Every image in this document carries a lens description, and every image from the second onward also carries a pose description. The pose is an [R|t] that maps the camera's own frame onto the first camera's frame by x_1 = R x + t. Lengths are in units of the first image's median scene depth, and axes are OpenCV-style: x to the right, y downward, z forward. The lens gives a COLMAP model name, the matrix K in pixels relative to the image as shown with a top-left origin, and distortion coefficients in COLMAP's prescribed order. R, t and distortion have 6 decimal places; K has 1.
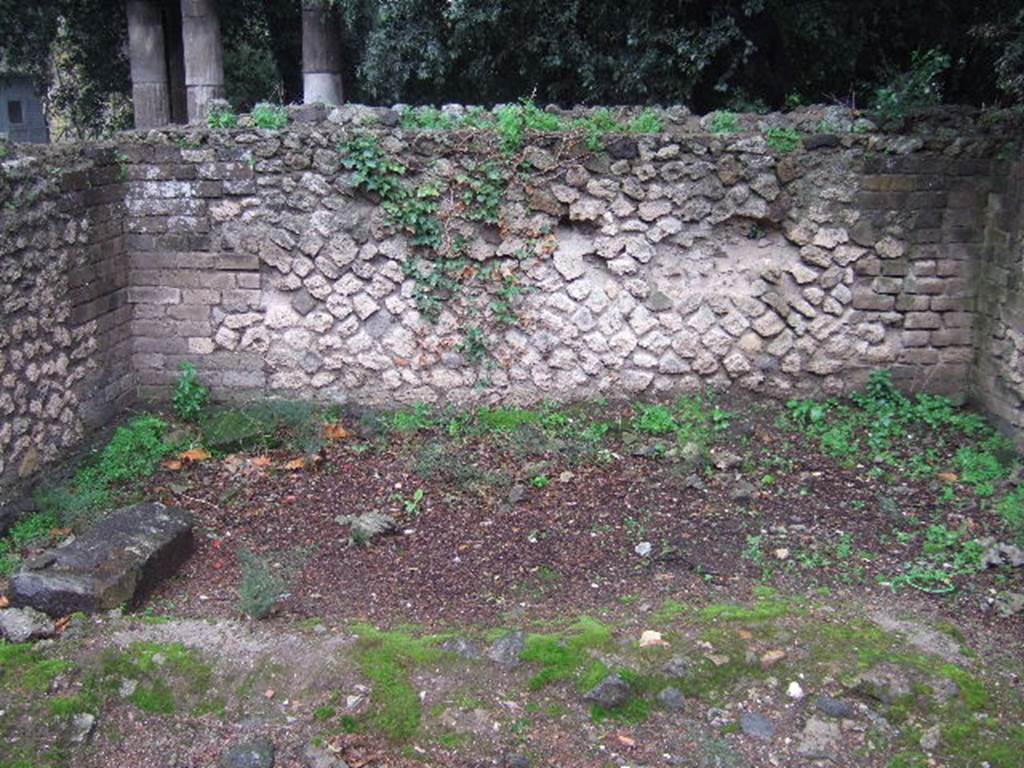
lens RADIAL K [[1095.2, 0, 508.5], [0, 1095.2, 383.5], [0, 0, 1]] dist [-0.054006, 0.000000]
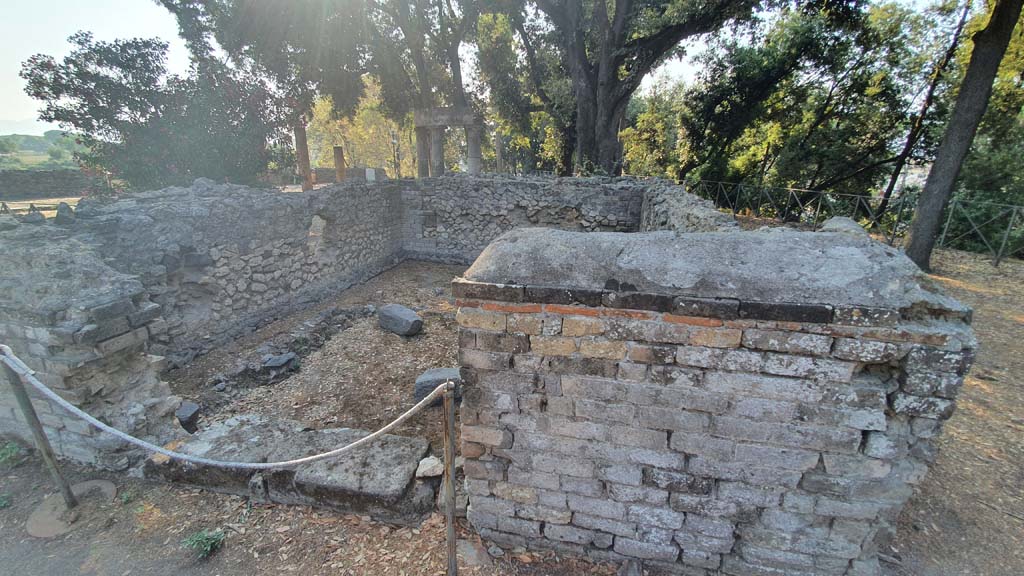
lens RADIAL K [[412.6, 0, 495.8], [0, 412.6, 282.4], [0, 0, 1]] dist [-0.008585, -0.004314]
pose [[0.982908, 0.070143, -0.170209, 0.233315], [-0.064342, 0.997151, 0.039370, 0.053596], [0.172486, -0.027745, 0.984621, -0.352175]]
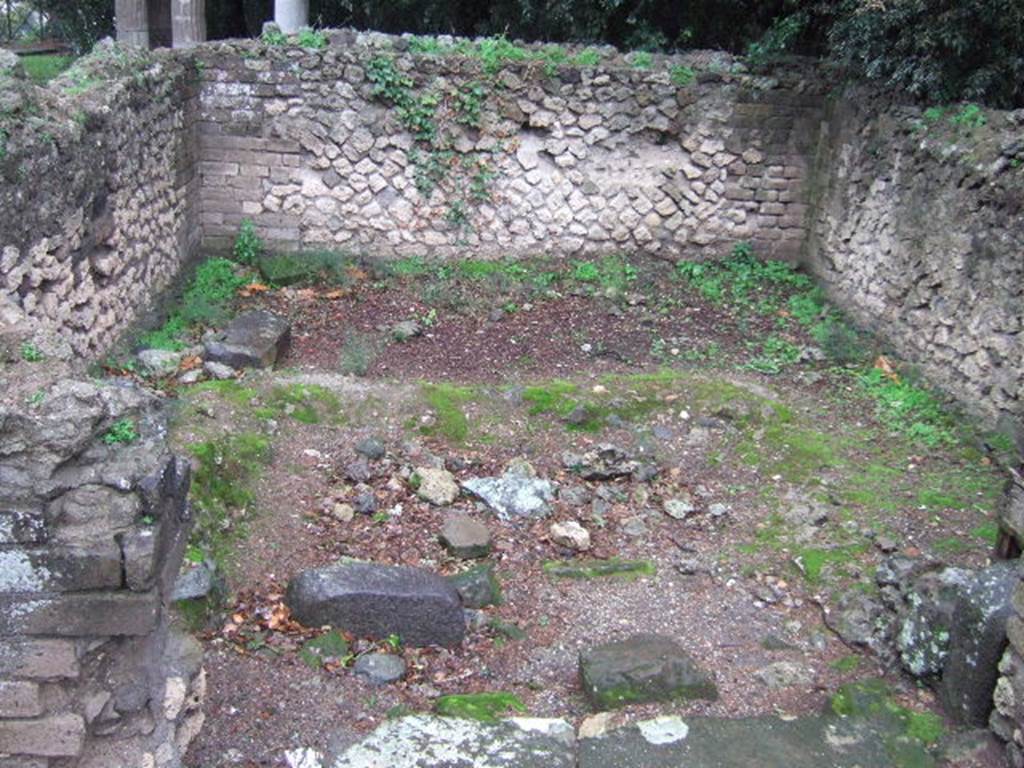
lens RADIAL K [[1095.2, 0, 515.3], [0, 1095.2, 380.4], [0, 0, 1]] dist [-0.054006, 0.000000]
pose [[0.992050, 0.017211, 0.124663, -0.132352], [-0.029072, 0.995151, 0.093966, 0.043467], [-0.122442, -0.096843, 0.987740, -0.407974]]
